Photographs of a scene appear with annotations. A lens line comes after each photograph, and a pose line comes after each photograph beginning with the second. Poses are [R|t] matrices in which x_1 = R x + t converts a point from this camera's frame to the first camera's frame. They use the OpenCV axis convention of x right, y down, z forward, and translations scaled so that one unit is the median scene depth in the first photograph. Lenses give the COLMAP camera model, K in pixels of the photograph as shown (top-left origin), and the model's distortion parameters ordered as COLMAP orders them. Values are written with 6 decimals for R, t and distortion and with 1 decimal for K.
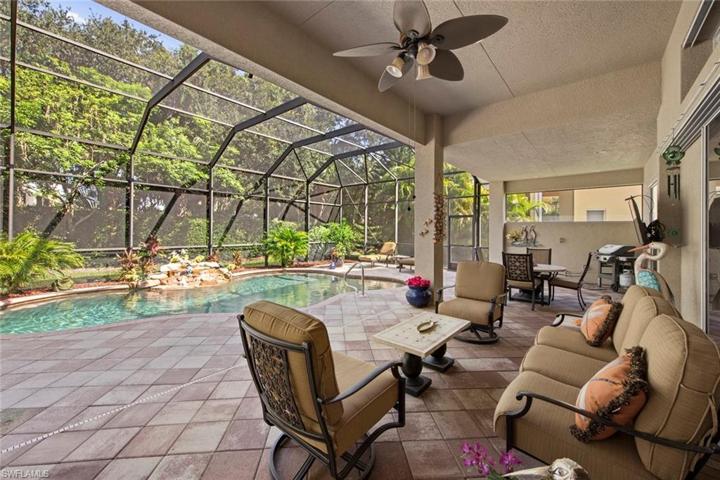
lens RADIAL K [[289.1, 0, 354.3], [0, 289.1, 231.5], [0, 0, 1]] dist [0.001988, -0.000407]
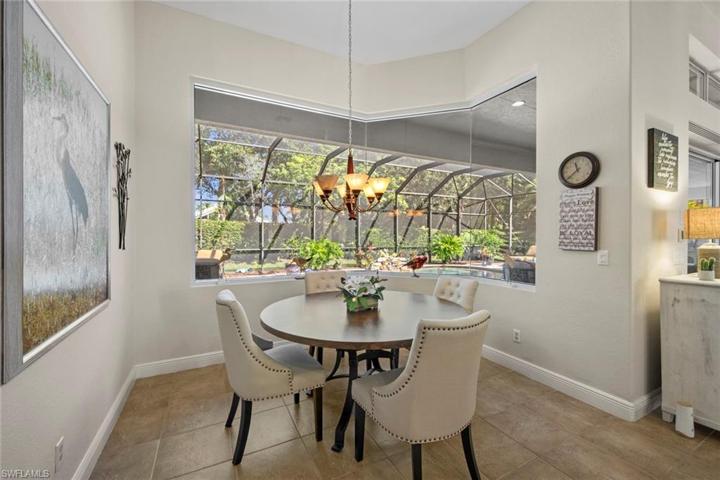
lens RADIAL K [[289.1, 0, 361.6], [0, 289.1, 234.9], [0, 0, 1]] dist [0.001988, -0.000407]
pose [[0.918967, -0.001797, -0.394330, -0.069929], [0.001410, 0.999998, -0.001272, -0.010221], [0.394332, 0.000613, 0.918968, -0.407343]]
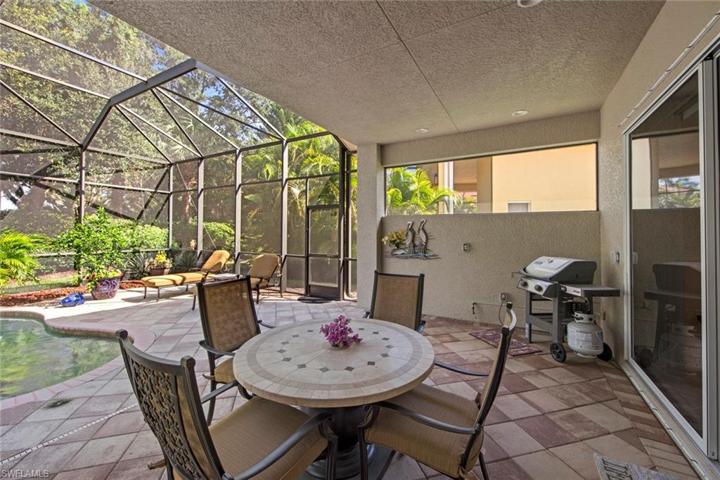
lens RADIAL K [[289.1, 0, 362.1], [0, 289.1, 233.3], [0, 0, 1]] dist [0.001988, -0.000407]
pose [[0.978414, -0.005174, 0.206590, 0.338139], [0.005341, 0.999986, -0.000250, 0.002600], [-0.206586, 0.001347, 0.978427, 0.415011]]
